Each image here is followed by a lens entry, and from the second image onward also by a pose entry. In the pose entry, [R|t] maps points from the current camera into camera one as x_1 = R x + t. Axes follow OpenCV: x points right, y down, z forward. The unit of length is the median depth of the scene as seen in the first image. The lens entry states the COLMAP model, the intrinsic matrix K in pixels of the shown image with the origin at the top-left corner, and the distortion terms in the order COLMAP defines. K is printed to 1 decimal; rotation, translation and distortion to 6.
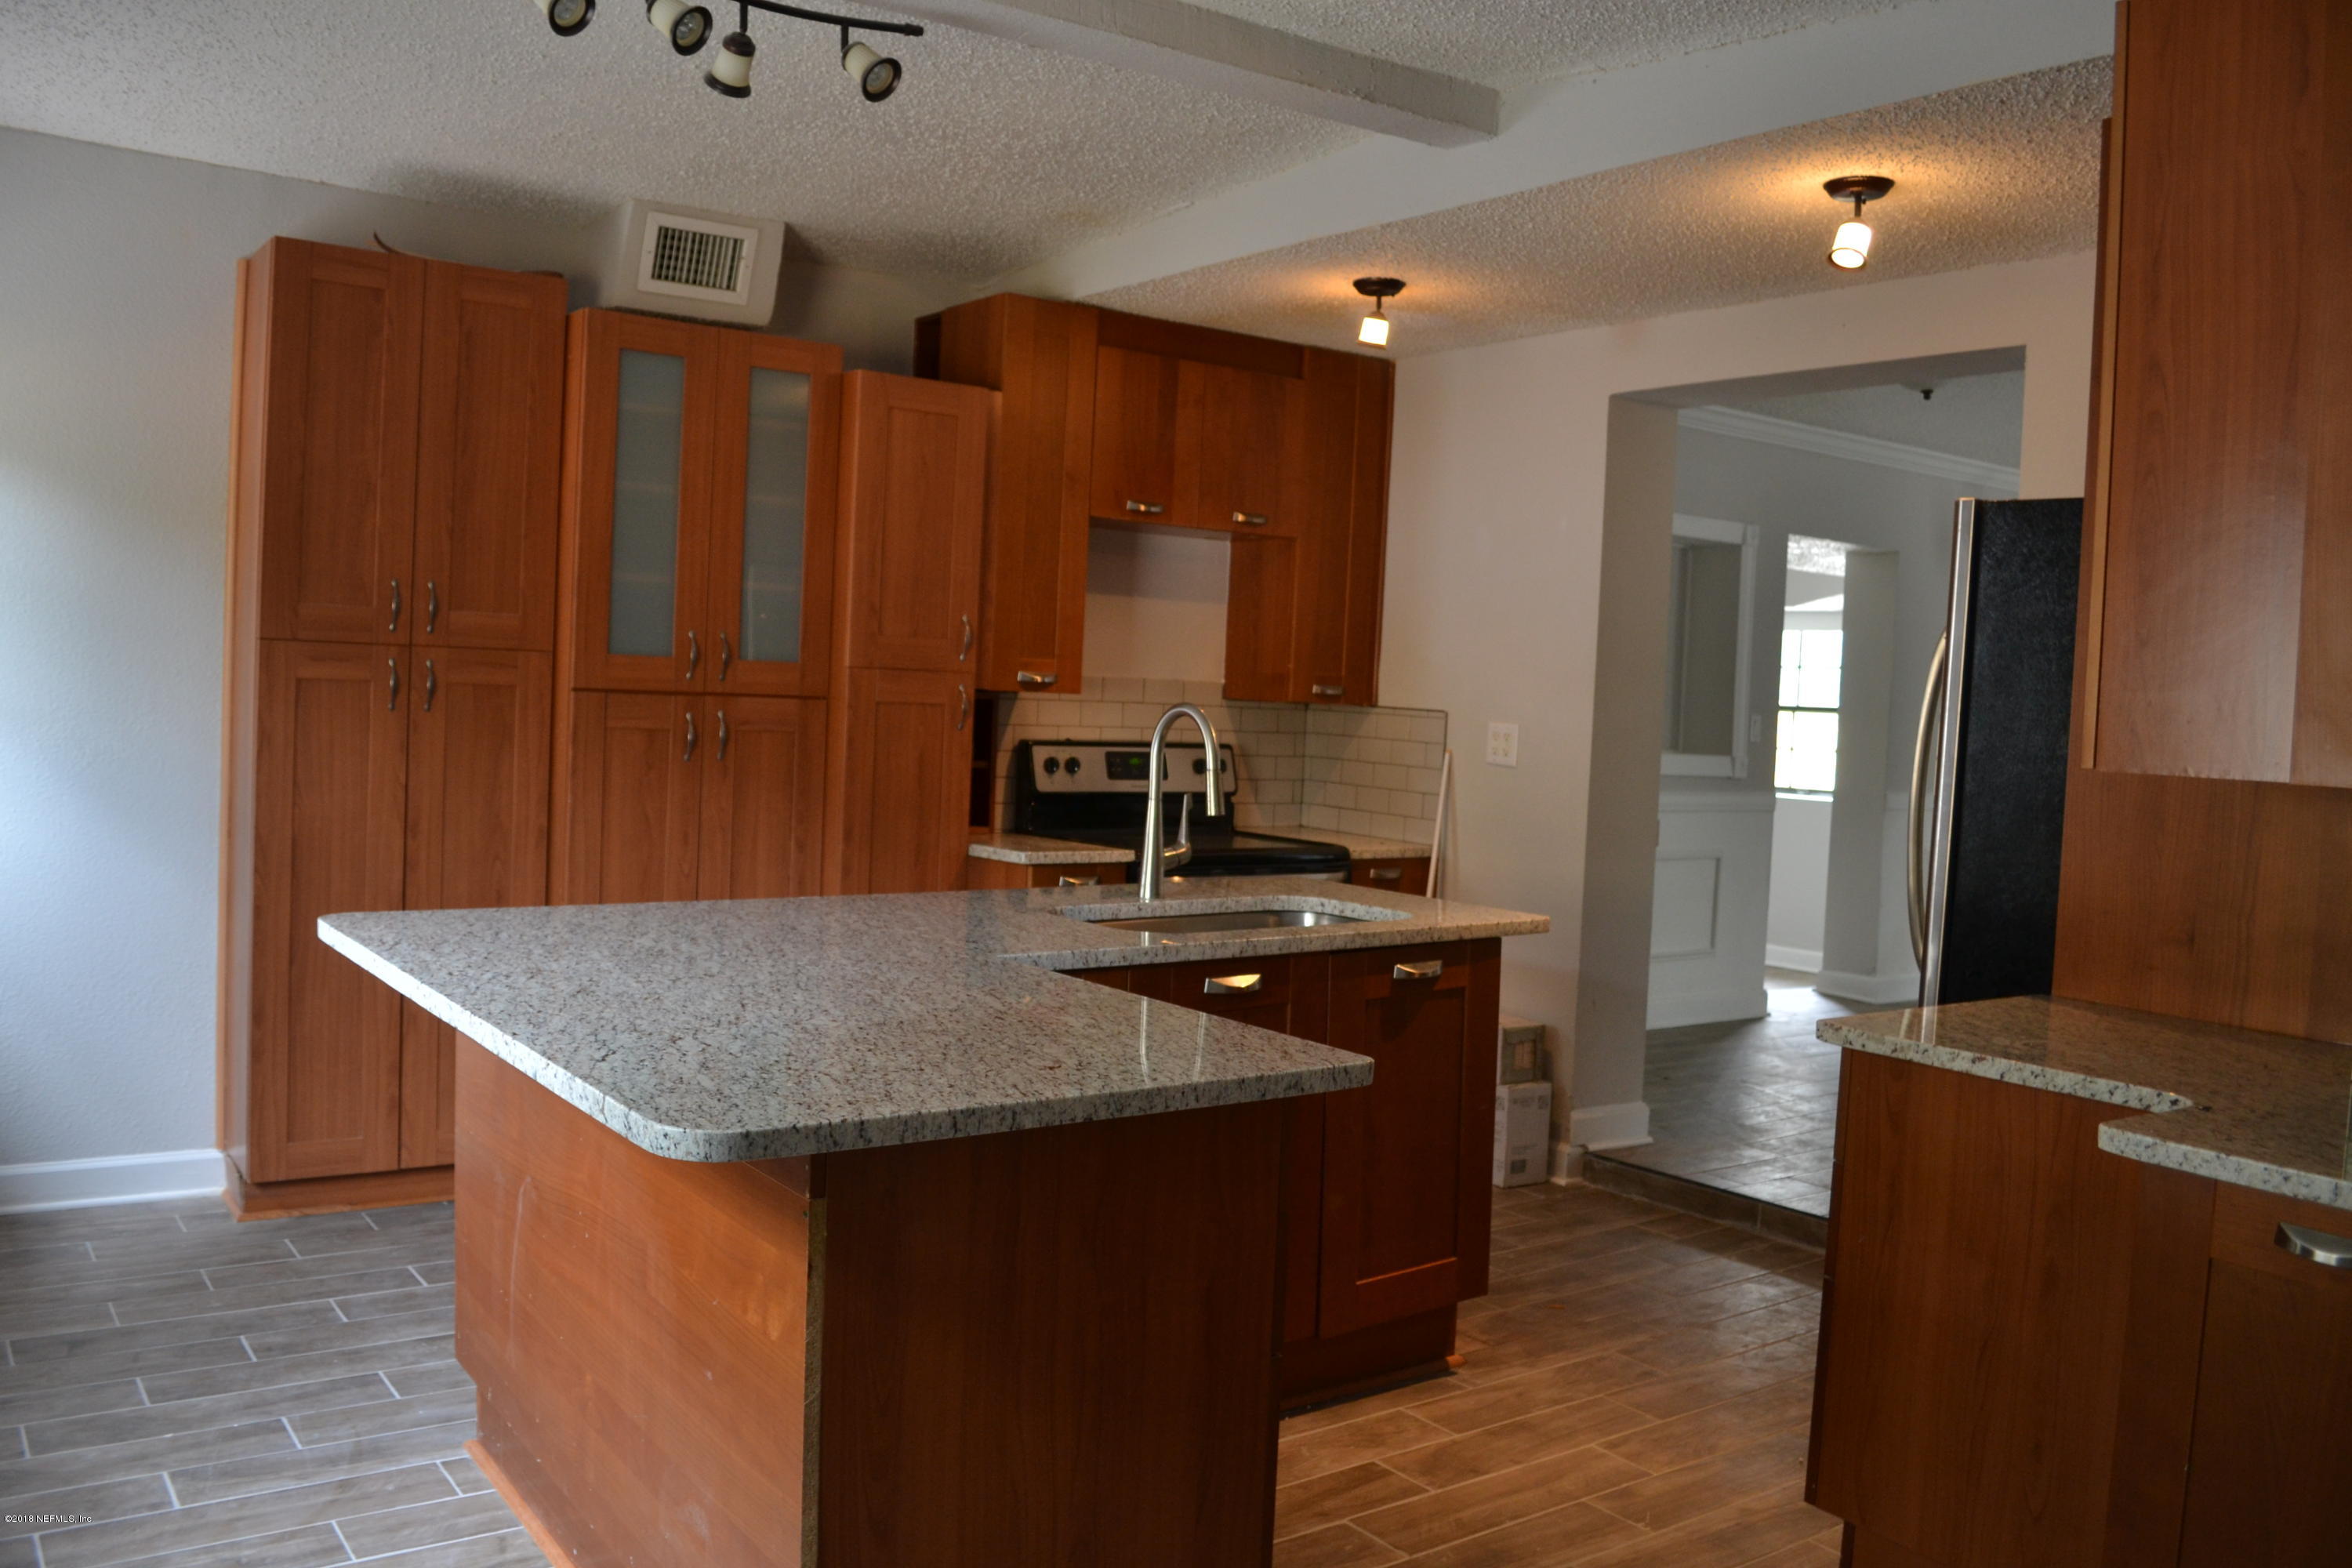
lens RADIAL K [[1933.4, 0, 1176.0], [0, 1933.4, 784.0], [0, 0, 1]] dist [-0.015506, -0.000261]
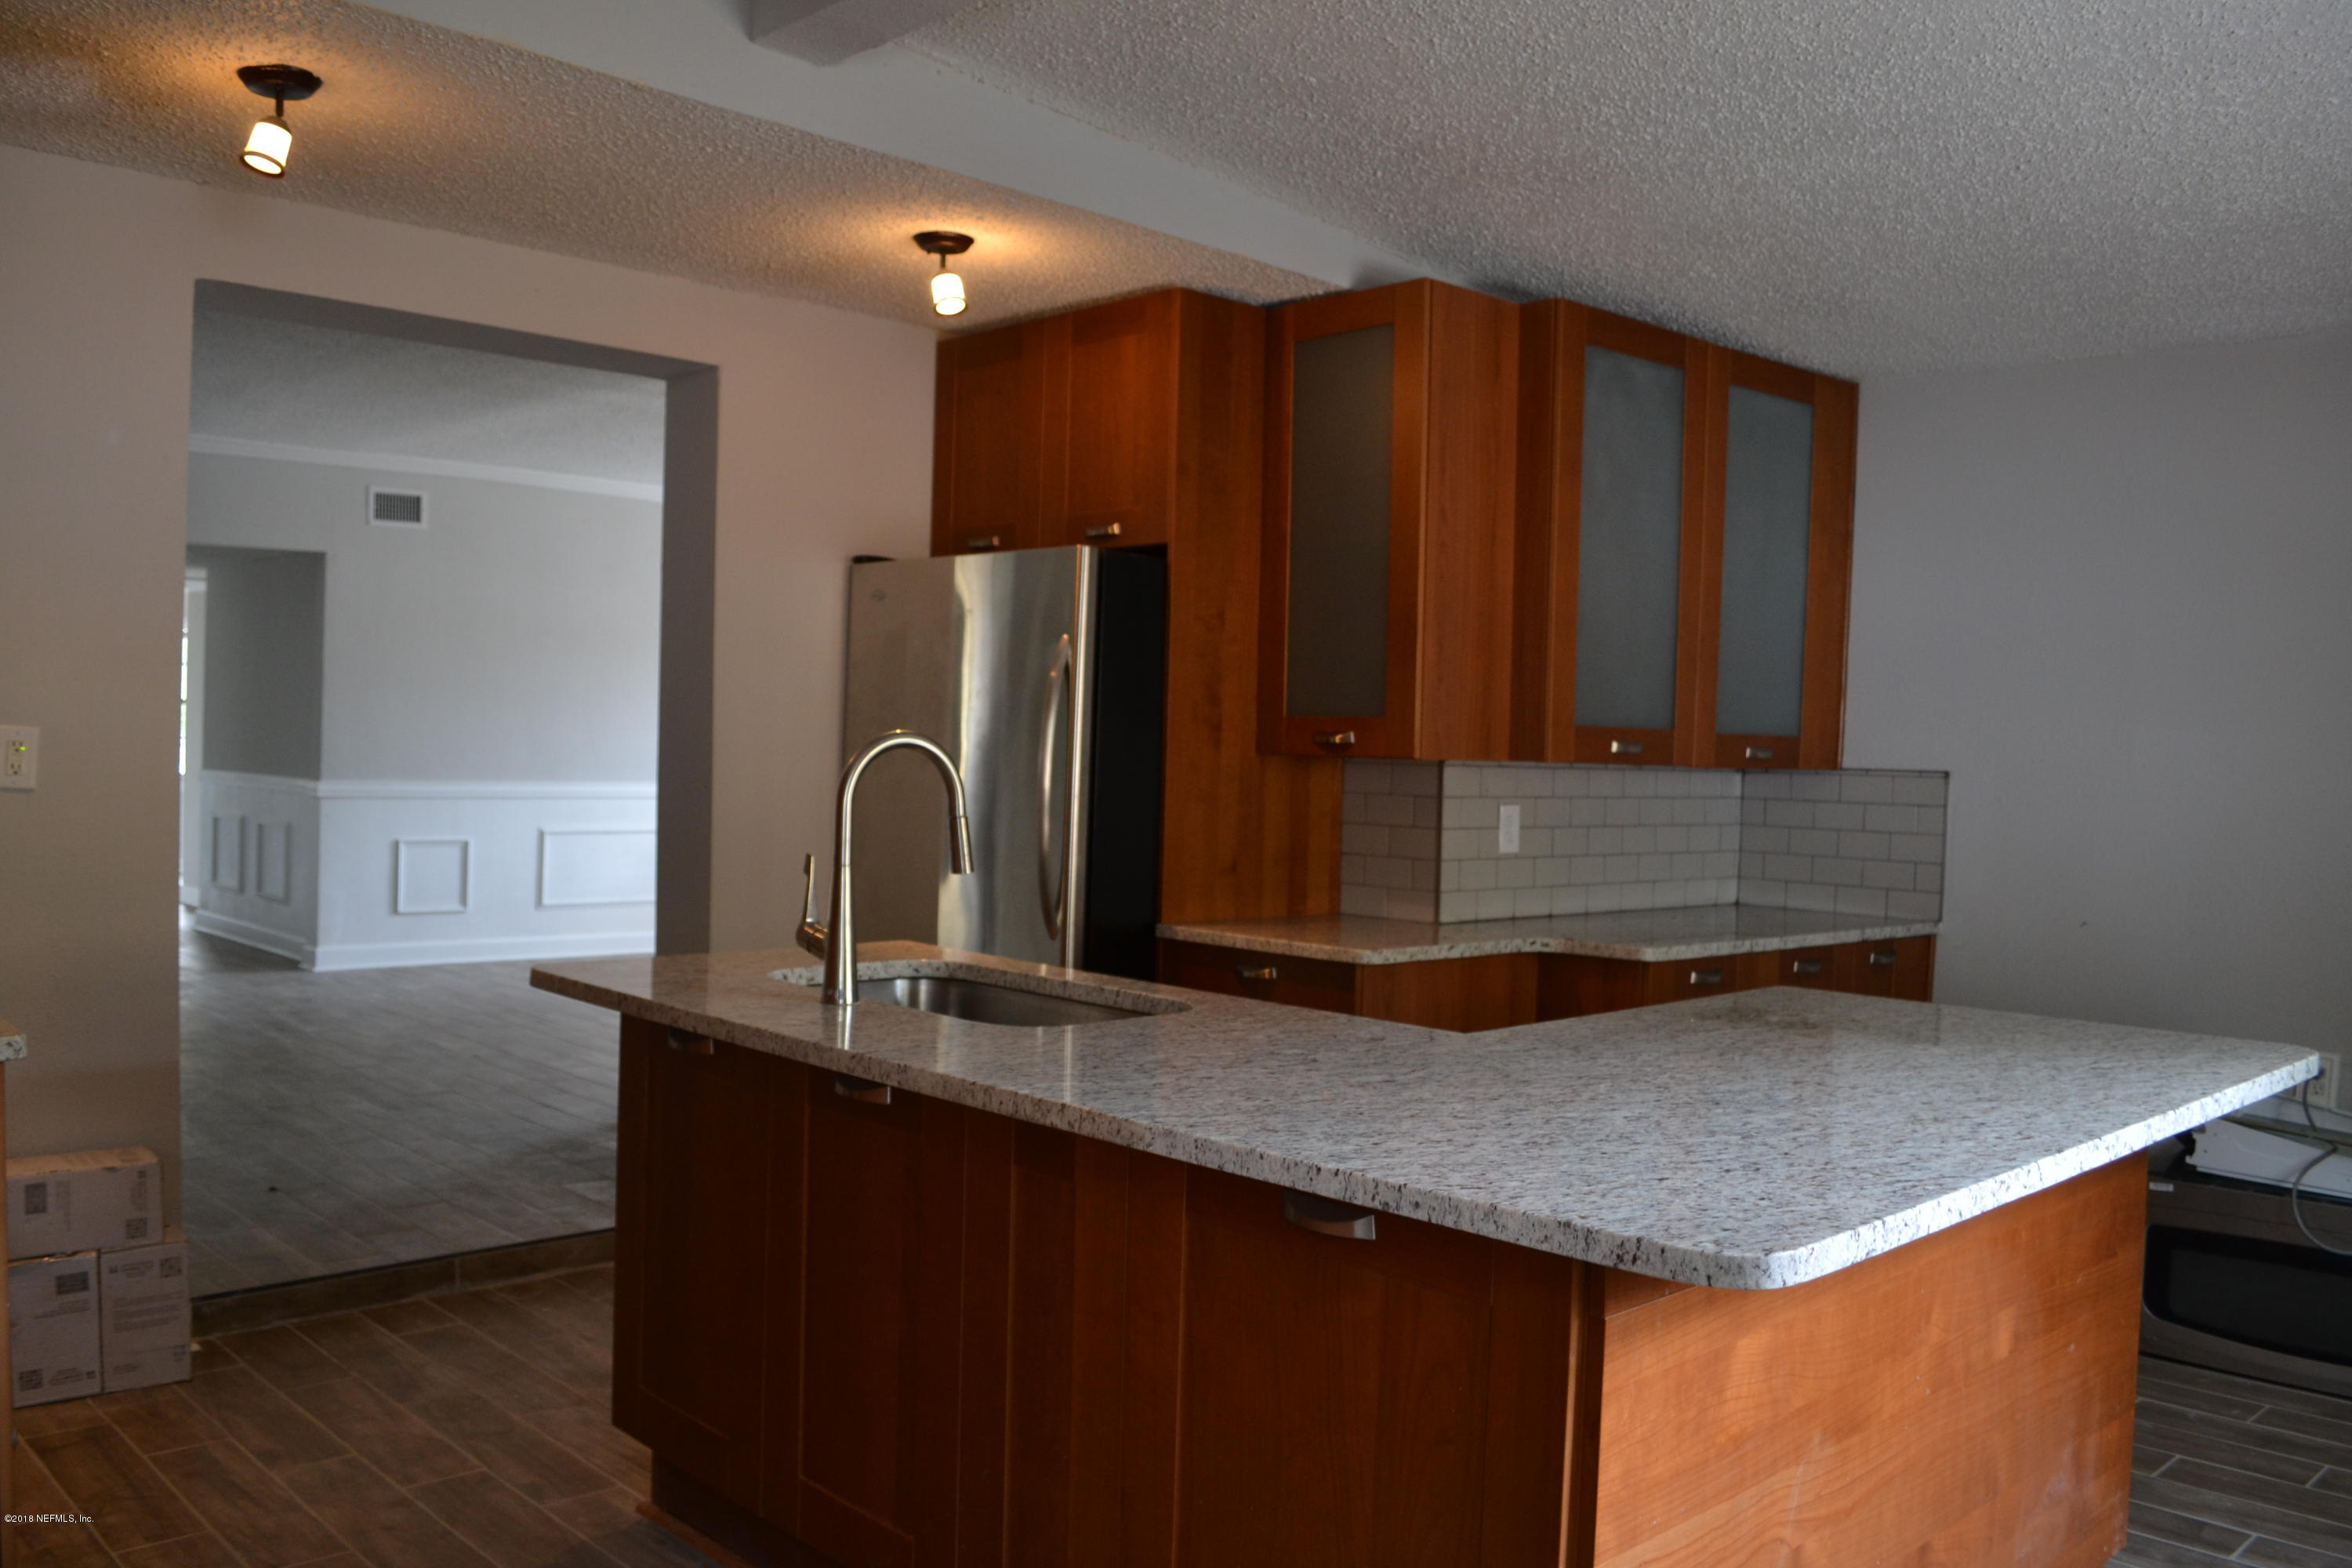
lens RADIAL K [[1933.4, 0, 1176.0], [0, 1933.4, 784.0], [0, 0, 1]] dist [-0.015506, -0.000261]
pose [[-0.119432, -0.070925, 0.990306, -0.602538], [0.014807, 0.997207, 0.073205, -0.060510], [-0.992732, 0.023406, -0.118048, 0.774632]]
